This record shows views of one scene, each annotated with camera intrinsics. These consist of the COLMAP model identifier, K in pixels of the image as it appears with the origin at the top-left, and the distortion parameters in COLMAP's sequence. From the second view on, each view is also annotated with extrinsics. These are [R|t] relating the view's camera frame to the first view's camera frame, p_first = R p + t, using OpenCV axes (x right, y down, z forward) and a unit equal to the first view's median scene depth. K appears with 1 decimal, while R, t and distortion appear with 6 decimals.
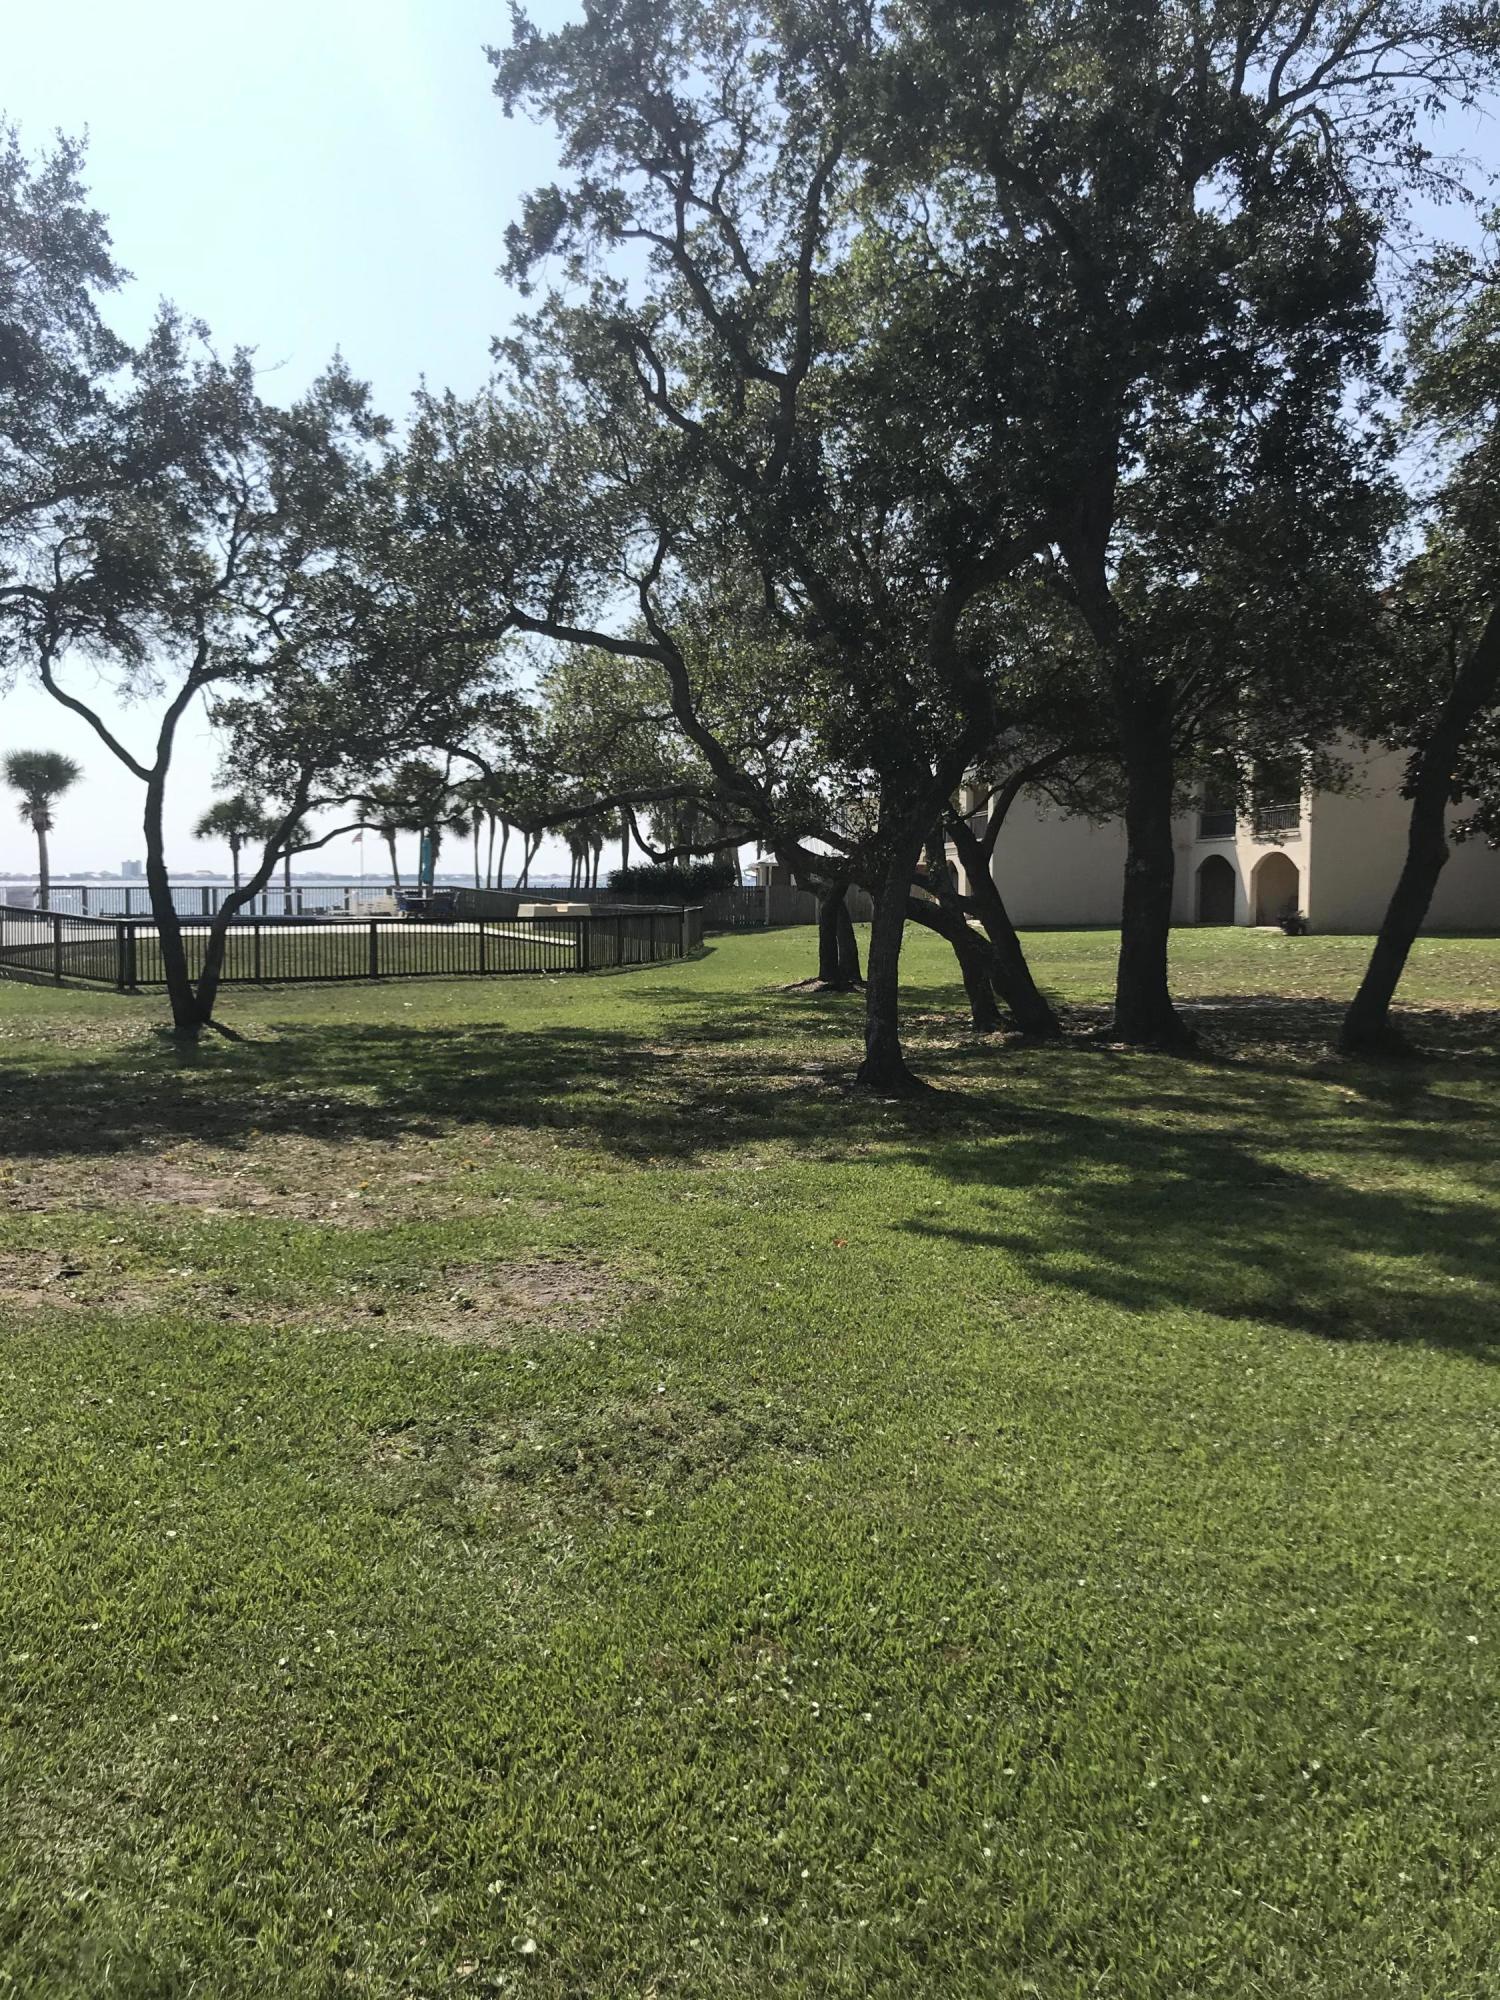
lens RADIAL K [[1661.2, 0, 747.7], [0, 1661.2, 997.8], [0, 0, 1]] dist [0.026875, -0.027239]
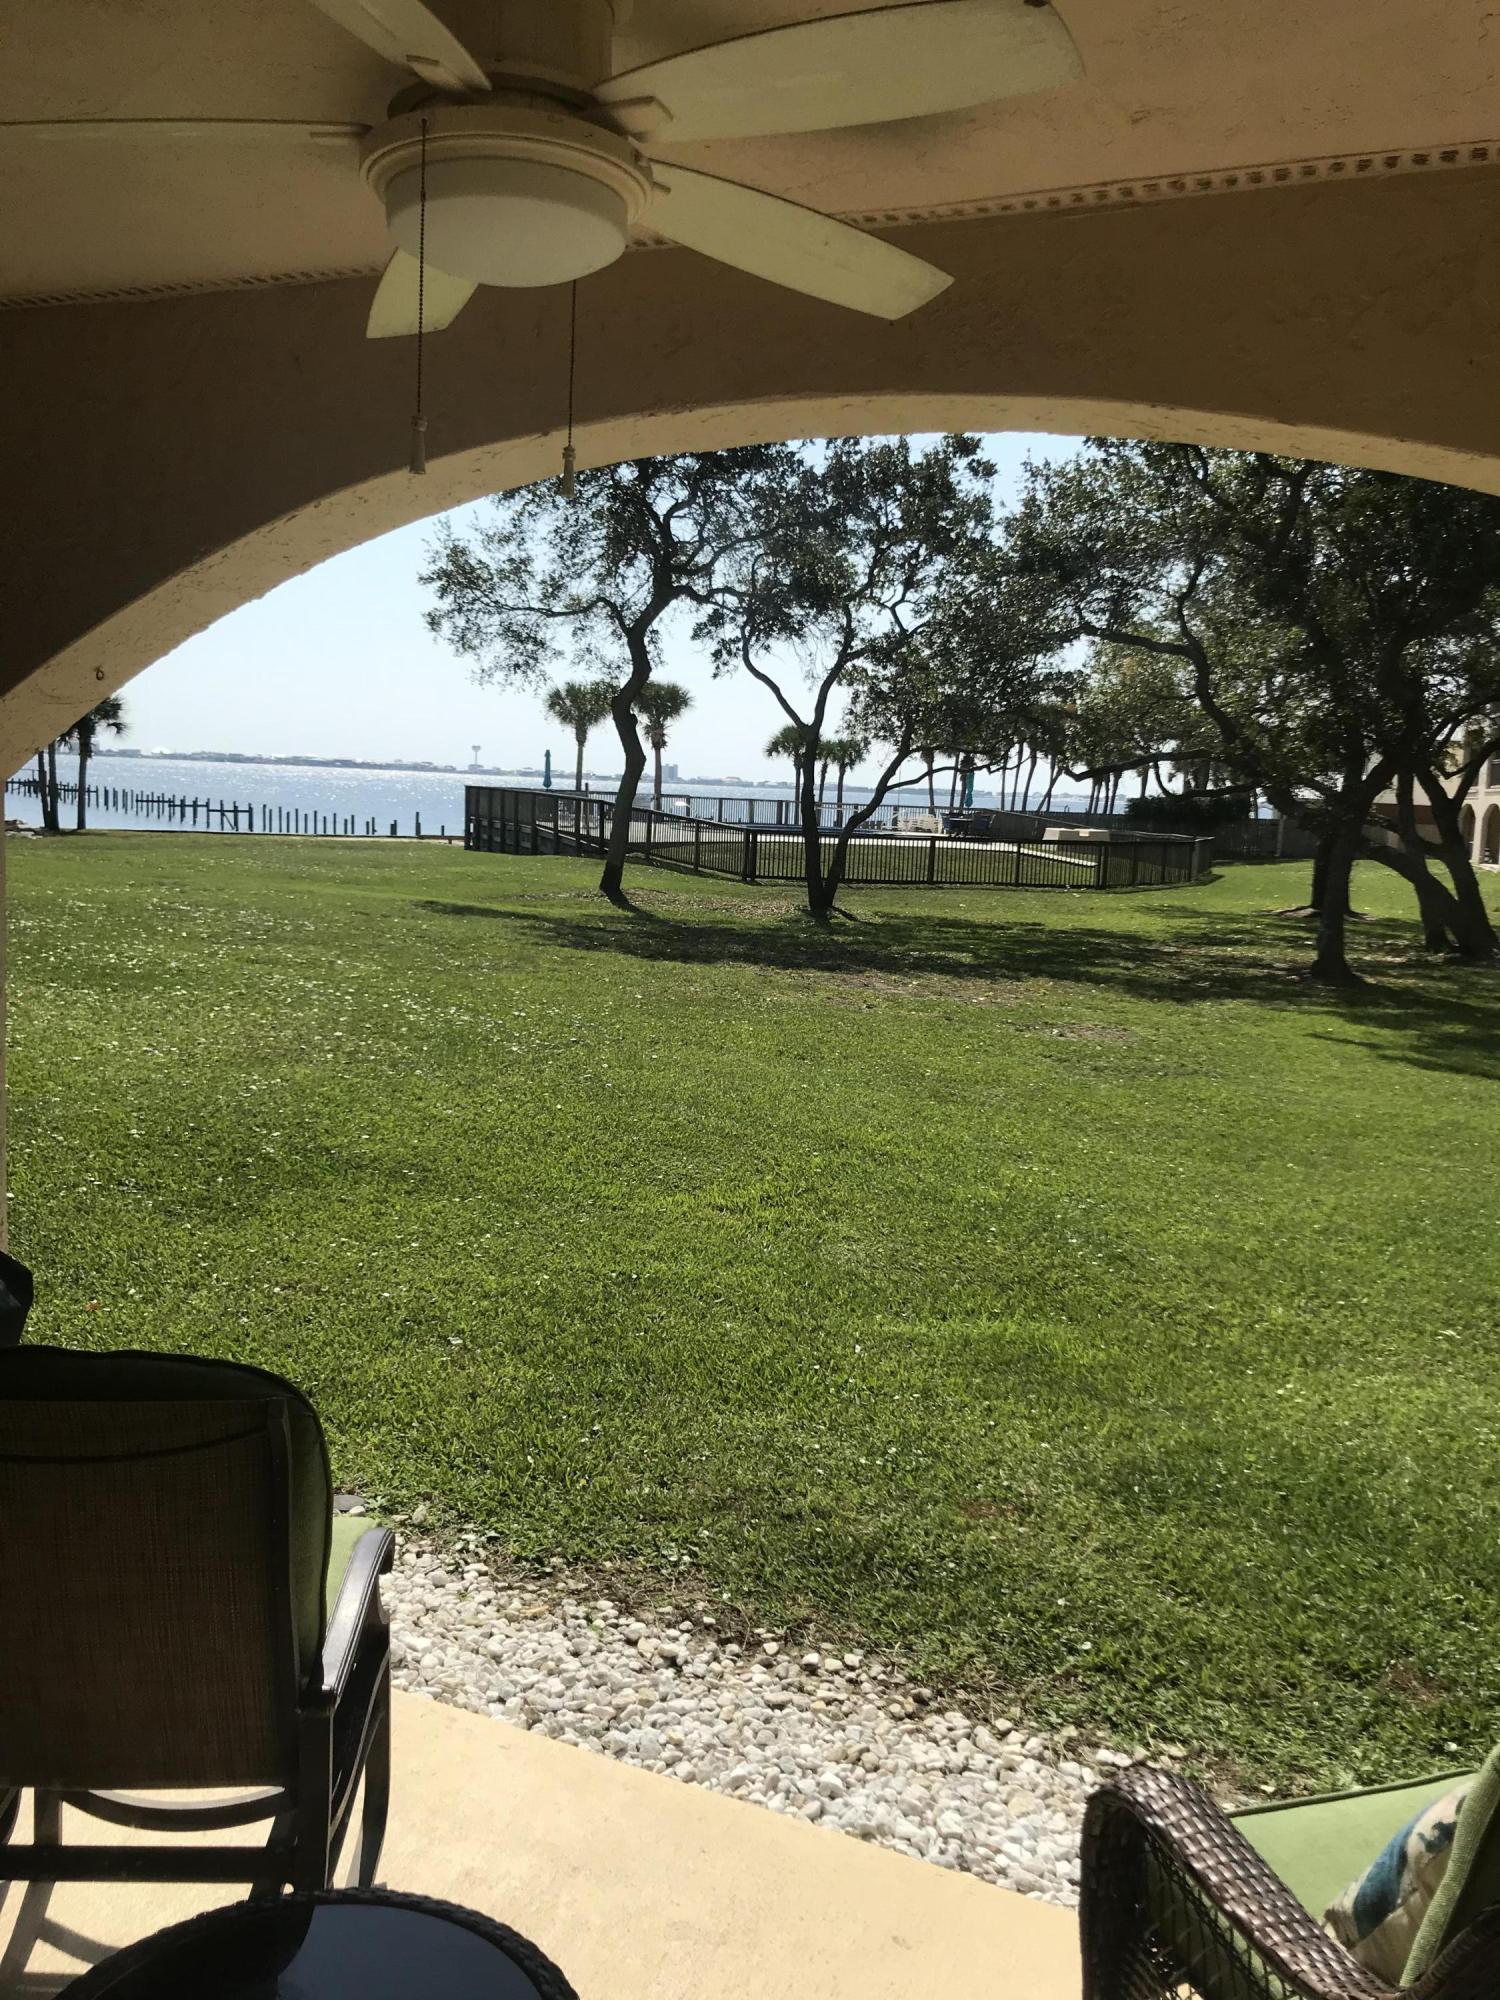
lens RADIAL K [[1661.2, 0, 750.6], [0, 1661.2, 987.5], [0, 0, 1]] dist [0.026875, -0.027239]
pose [[0.954028, 0.076782, -0.289715, 0.012938], [-0.064176, 0.996542, 0.052778, 0.010046], [0.292765, -0.031759, 0.955657, -0.265446]]
